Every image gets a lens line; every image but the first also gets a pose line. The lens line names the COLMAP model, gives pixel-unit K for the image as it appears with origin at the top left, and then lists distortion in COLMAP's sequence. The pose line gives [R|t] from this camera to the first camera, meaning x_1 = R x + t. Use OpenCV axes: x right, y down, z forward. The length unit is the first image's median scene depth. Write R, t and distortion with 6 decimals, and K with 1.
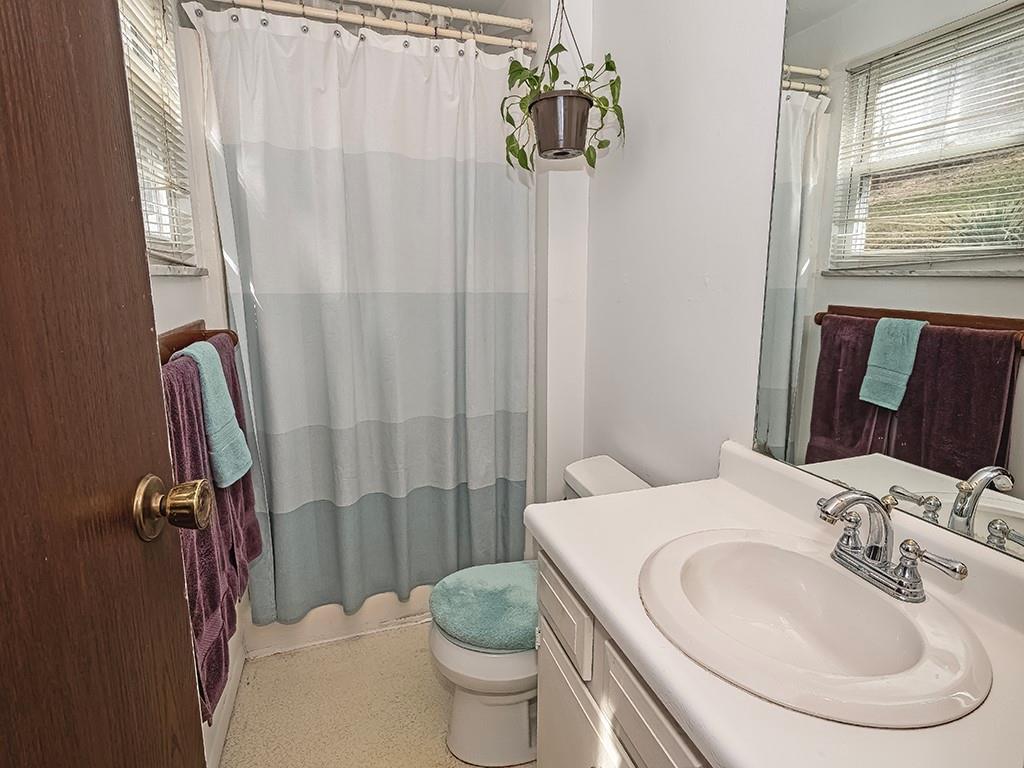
lens RADIAL K [[555.8, 0, 512.0], [0, 555.8, 384.0], [0, 0, 1]] dist [0.003764, 0.000770]
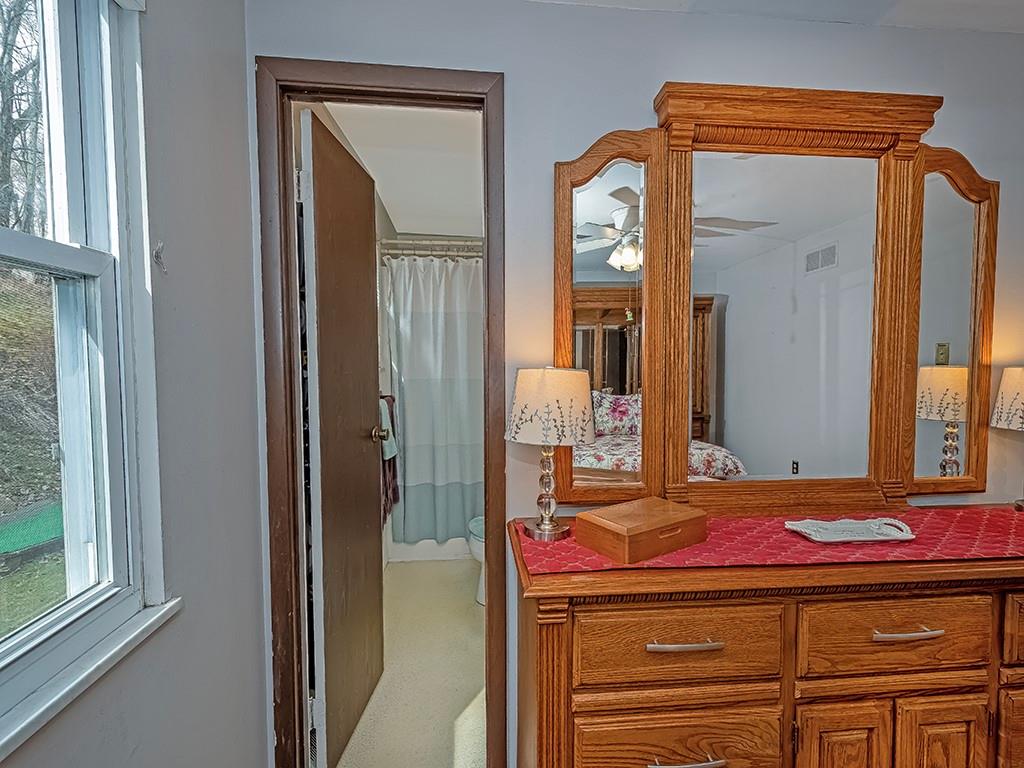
lens RADIAL K [[460.4, 0, 514.9], [0, 460.4, 381.1], [0, 0, 1]] dist [0.010772, 0.000129]
pose [[0.979569, 0.004877, -0.201051, 0.344792], [-0.030700, 0.991615, -0.125524, 0.062597], [0.198753, 0.129132, 0.971505, -0.699158]]
